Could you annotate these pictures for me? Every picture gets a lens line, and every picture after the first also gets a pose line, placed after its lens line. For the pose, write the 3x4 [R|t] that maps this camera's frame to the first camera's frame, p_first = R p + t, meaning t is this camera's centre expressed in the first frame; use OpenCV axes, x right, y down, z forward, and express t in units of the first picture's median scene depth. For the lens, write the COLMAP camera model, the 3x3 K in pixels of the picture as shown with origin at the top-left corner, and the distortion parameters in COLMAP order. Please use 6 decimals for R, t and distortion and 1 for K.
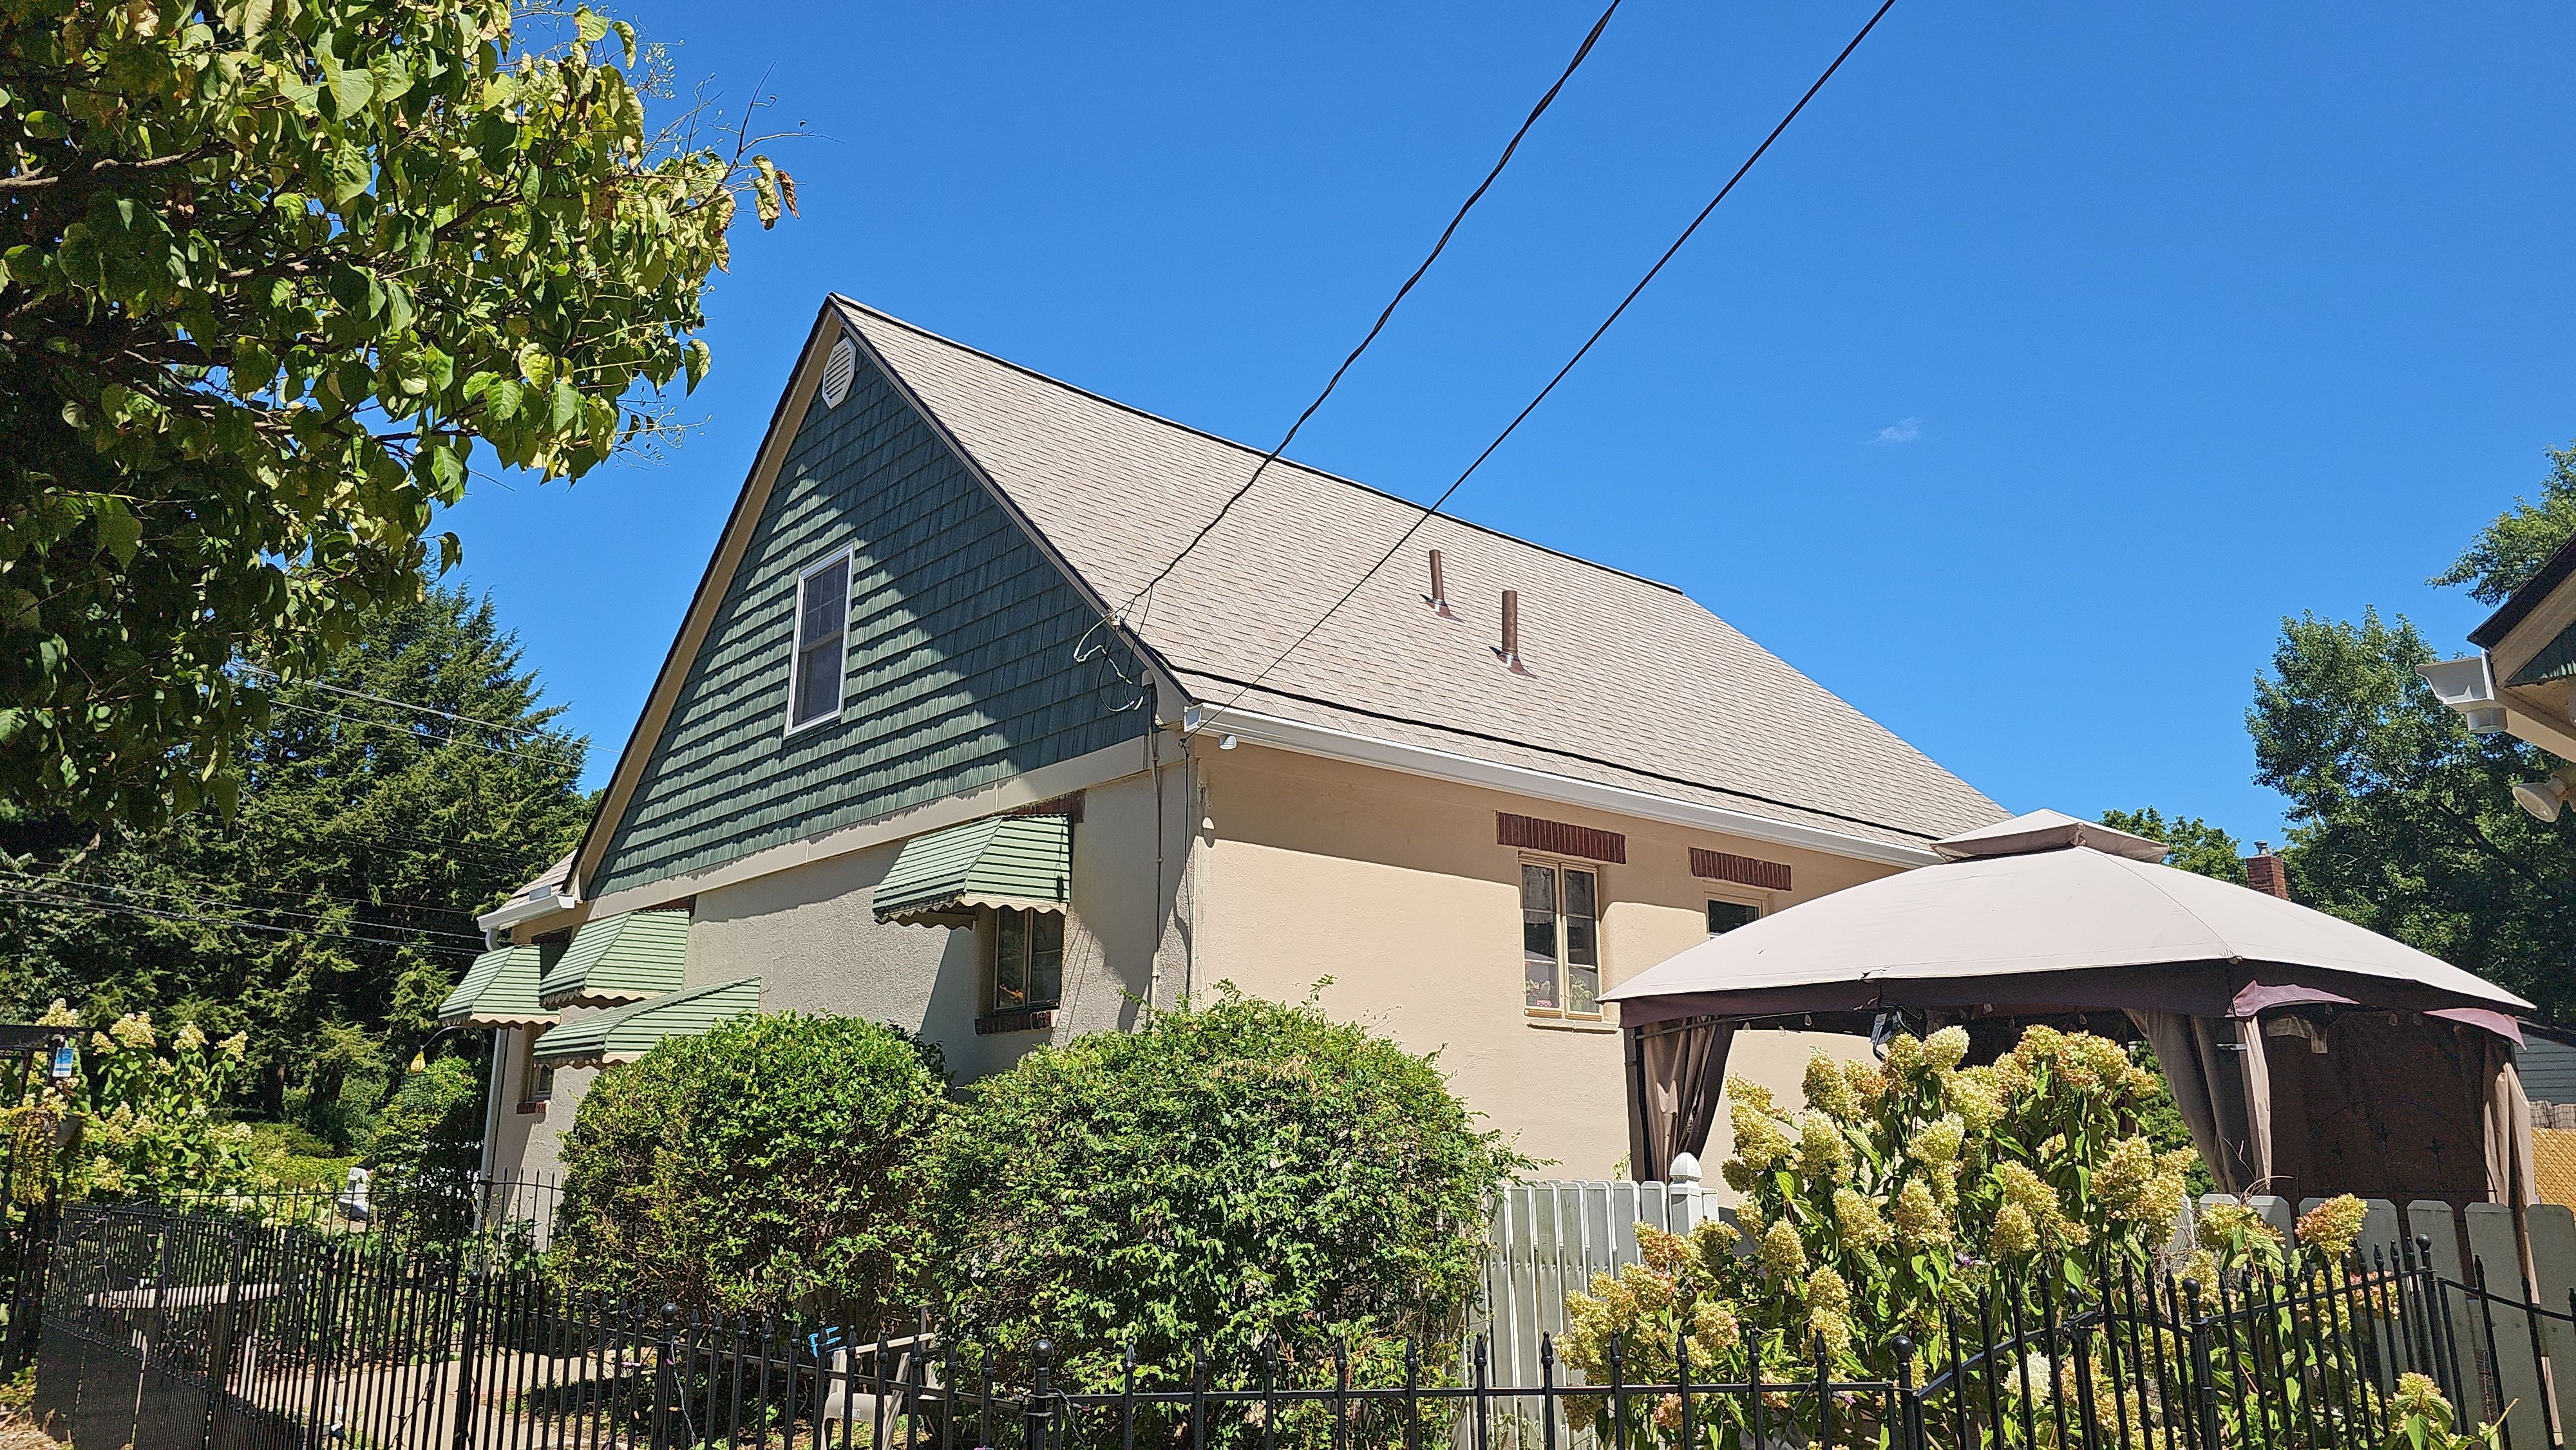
lens RADIAL K [[1687.0, 0, 1331.7], [0, 1687.0, 694.6], [0, 0, 1]] dist [0.071073, -0.082180]
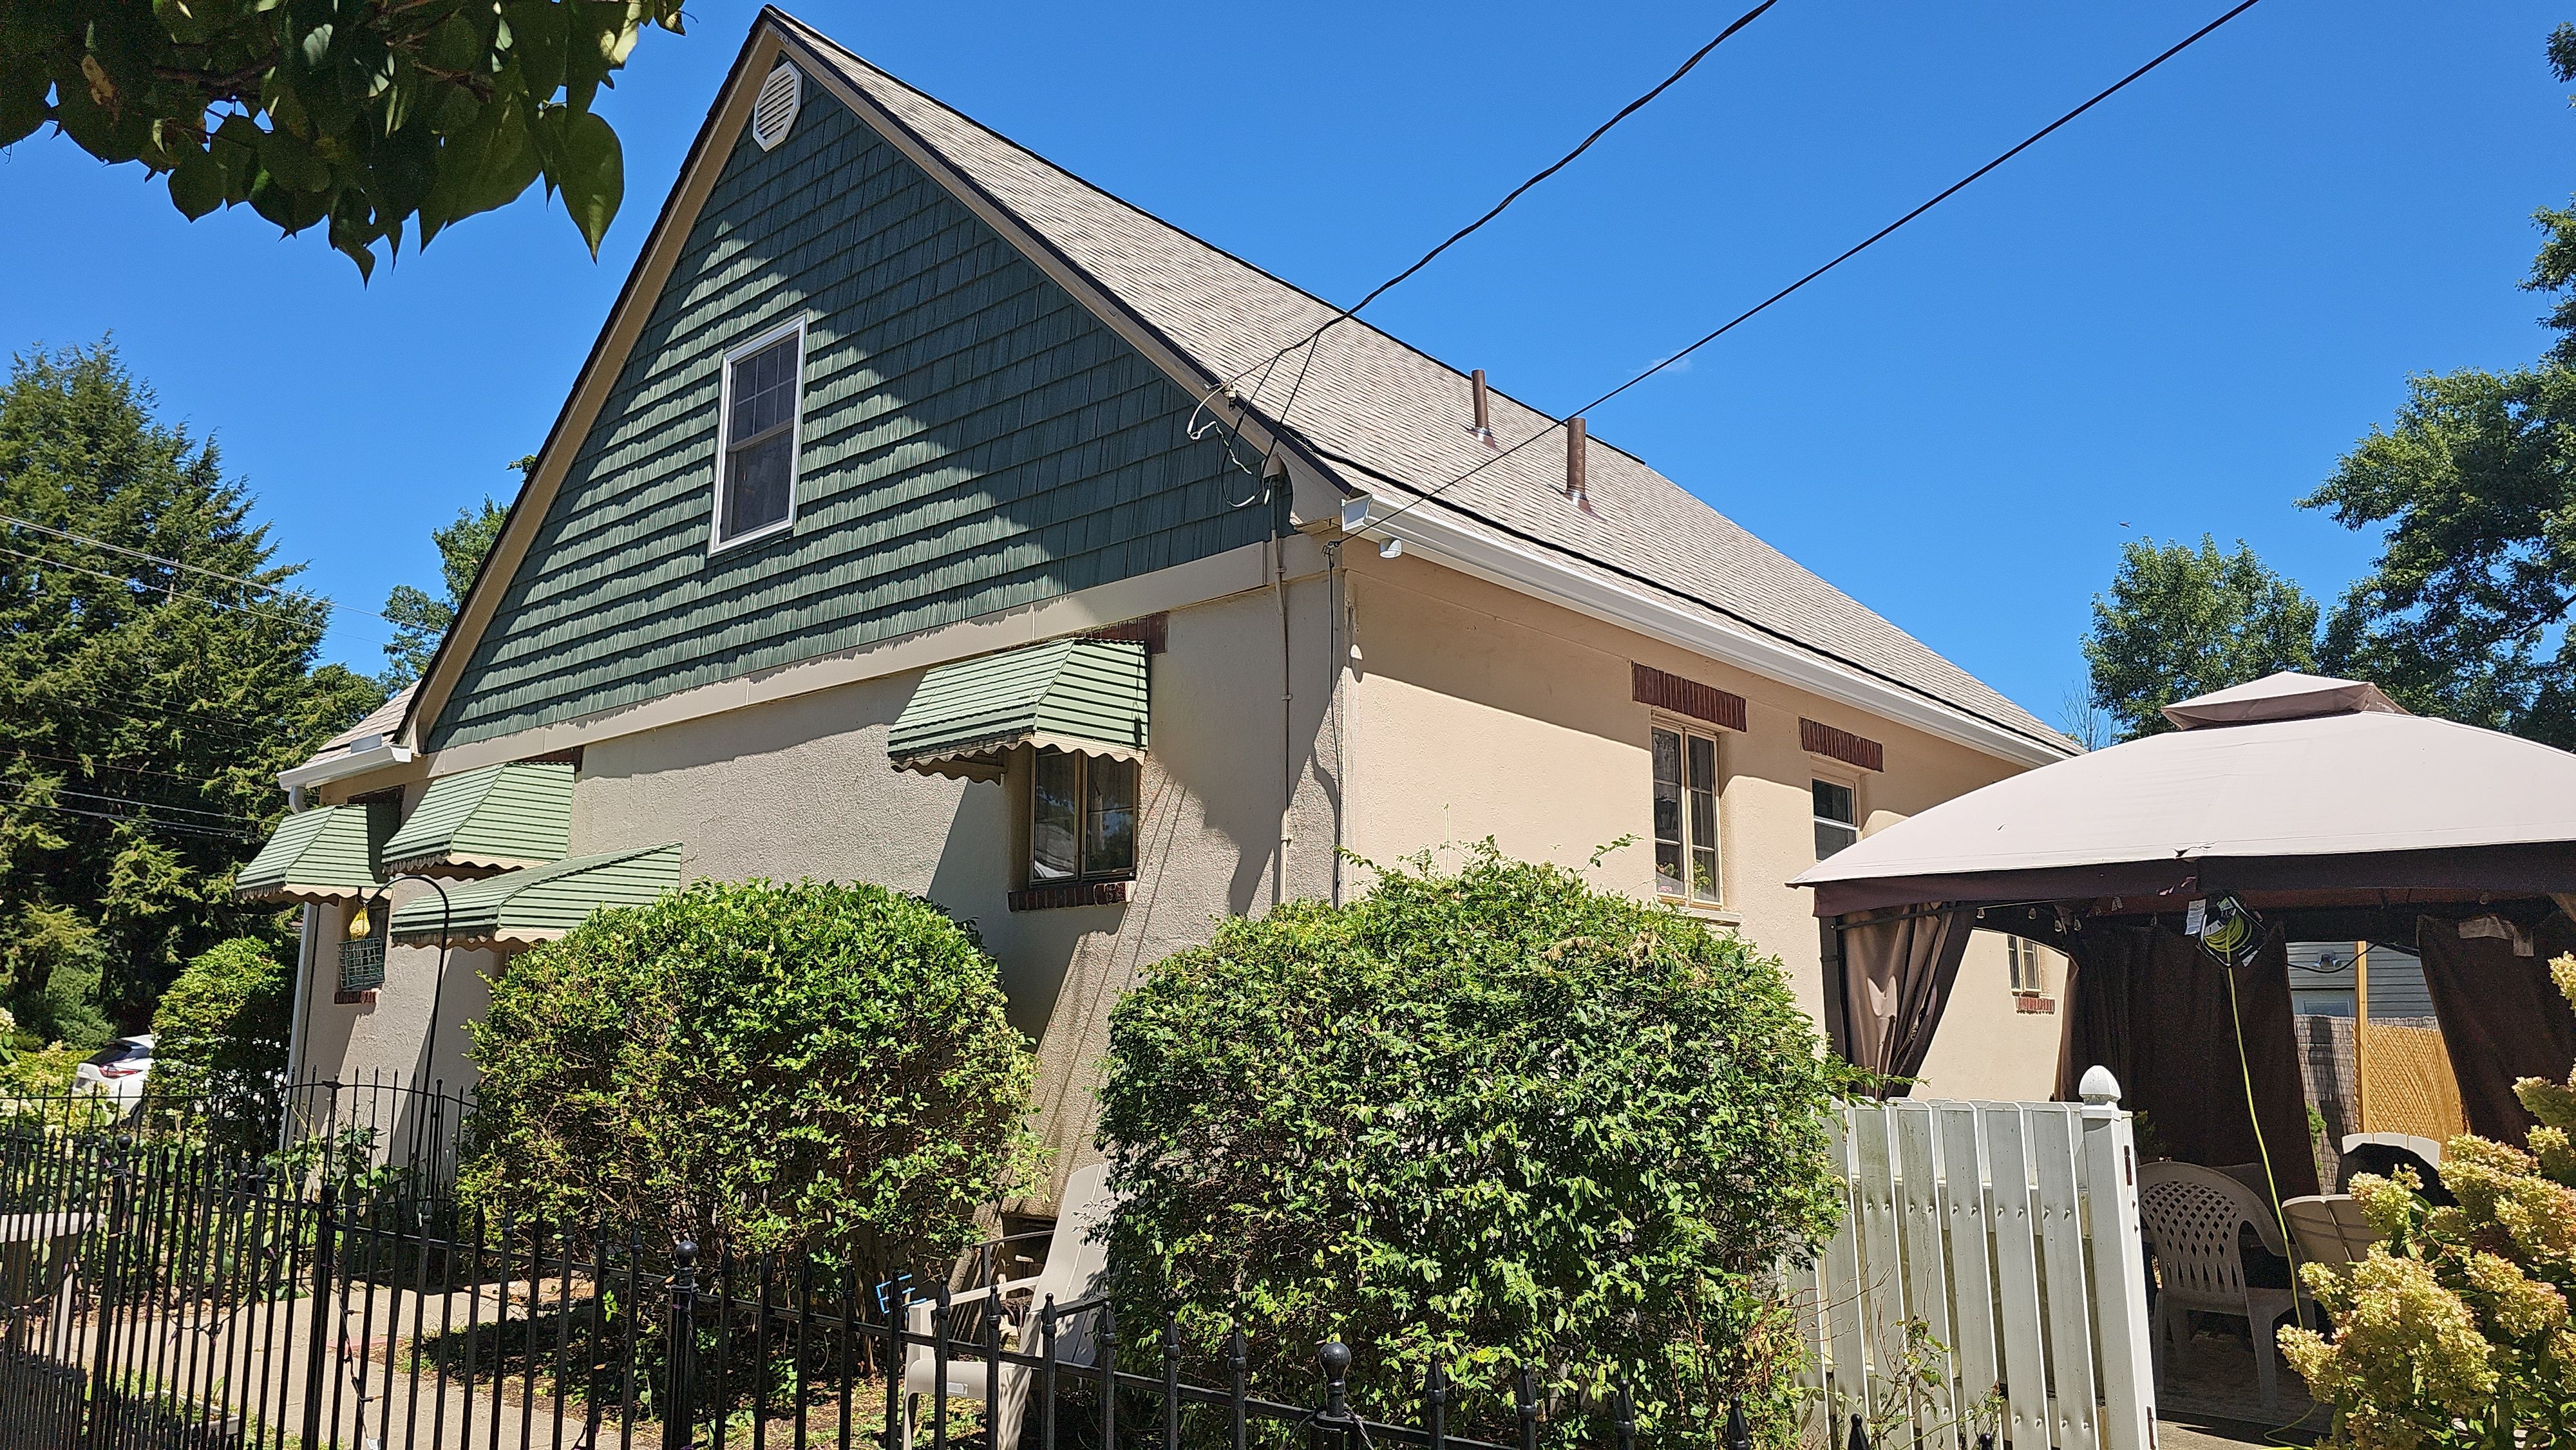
lens RADIAL K [[1716.8, 0, 1299.3], [0, 1716.8, 724.6], [0, 0, 1]] dist [0.062882, -0.071488]
pose [[0.993648, 0.029515, 0.108592, -0.140446], [-0.037285, 0.996834, 0.070230, 0.041363], [-0.106176, -0.073833, 0.991602, 0.151533]]
